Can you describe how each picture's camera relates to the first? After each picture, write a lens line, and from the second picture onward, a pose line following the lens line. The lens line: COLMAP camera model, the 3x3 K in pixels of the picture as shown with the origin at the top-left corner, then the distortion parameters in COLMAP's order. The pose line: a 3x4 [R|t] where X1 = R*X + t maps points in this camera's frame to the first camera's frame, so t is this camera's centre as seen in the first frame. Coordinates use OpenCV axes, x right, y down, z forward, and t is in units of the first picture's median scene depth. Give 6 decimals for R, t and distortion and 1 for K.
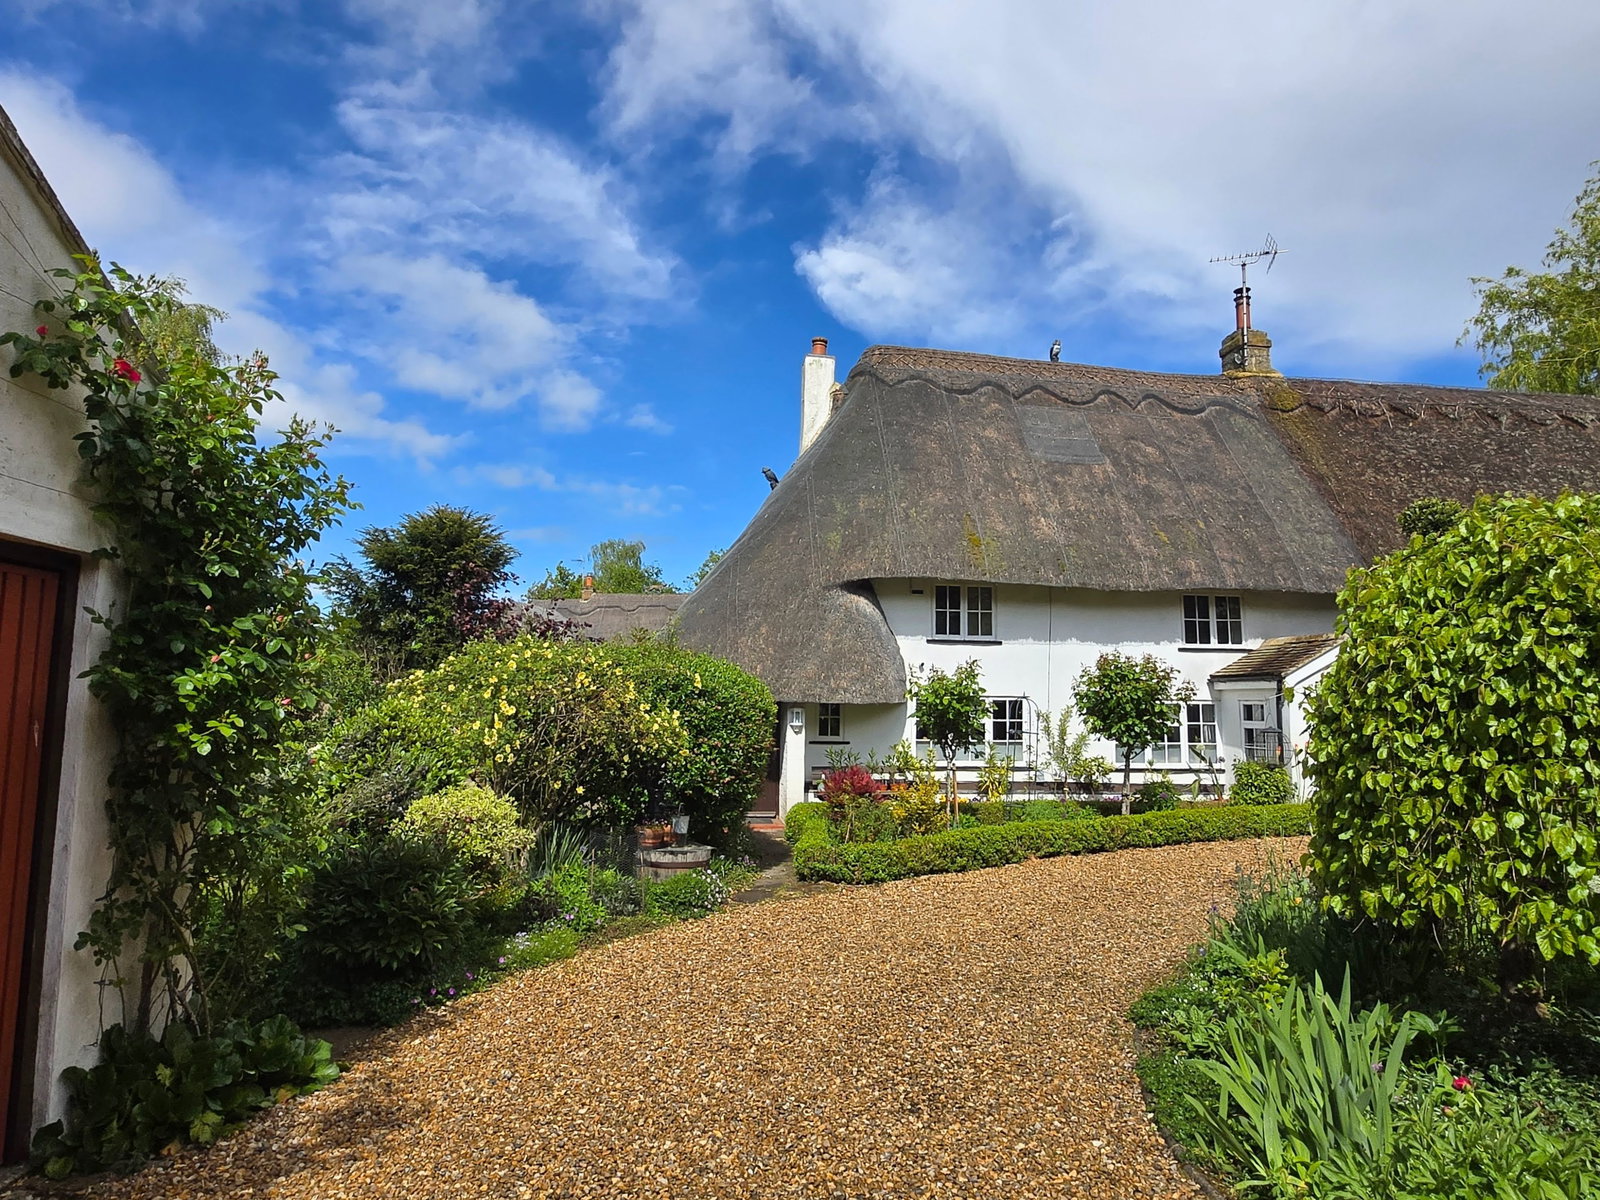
lens RADIAL K [[981.3, 0, 800.0], [0, 981.3, 600.0], [0, 0, 1]] dist [-0.004558, 0.000185]
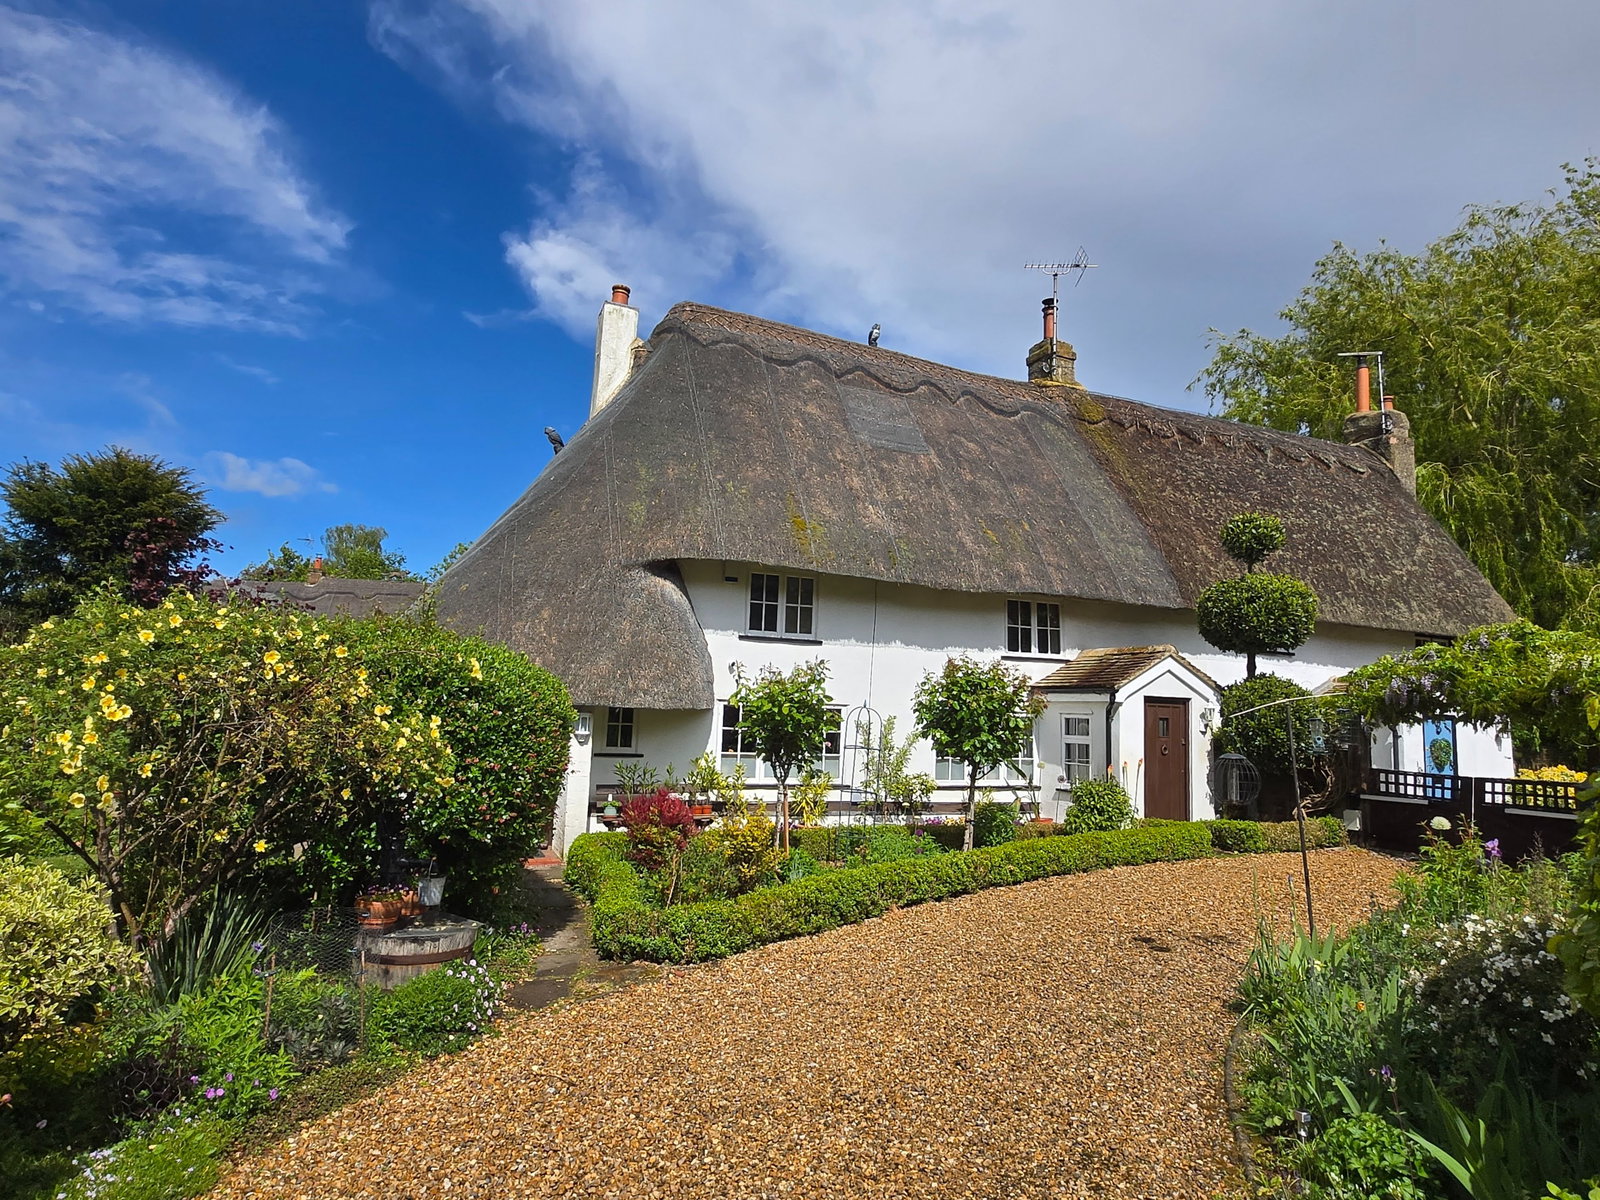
lens RADIAL K [[899.9, 0, 784.2], [0, 899.9, 593.4], [0, 0, 1]] dist [-0.000663, -0.001702]
pose [[0.963950, 0.053974, 0.260551, -0.041388], [-0.048913, 0.998468, -0.025873, 0.023056], [-0.261548, 0.012196, 0.965113, 0.239790]]
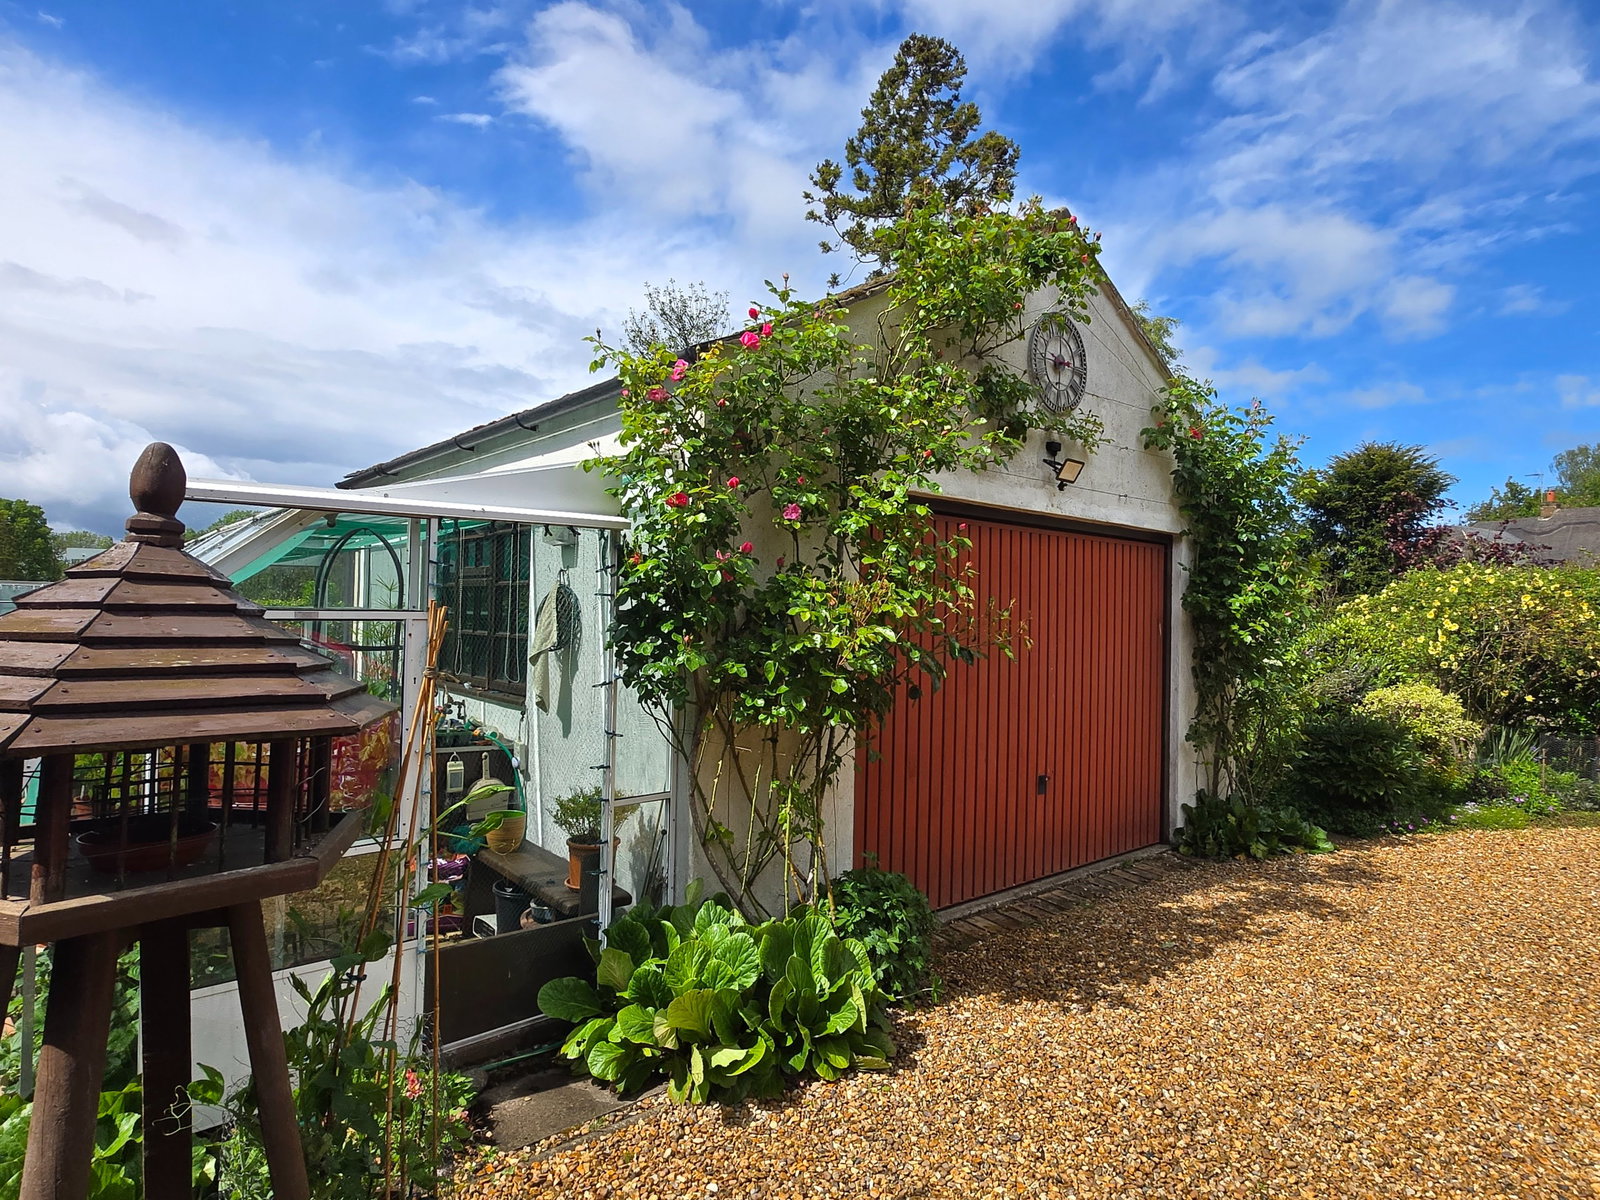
lens RADIAL K [[899.9, 0, 784.2], [0, 899.9, 593.4], [0, 0, 1]] dist [-0.000663, -0.001702]
pose [[0.601791, -0.016163, -0.798490, 0.056425], [0.068327, 0.997172, 0.031311, -0.011705], [0.795726, -0.073401, 0.601193, -0.190533]]
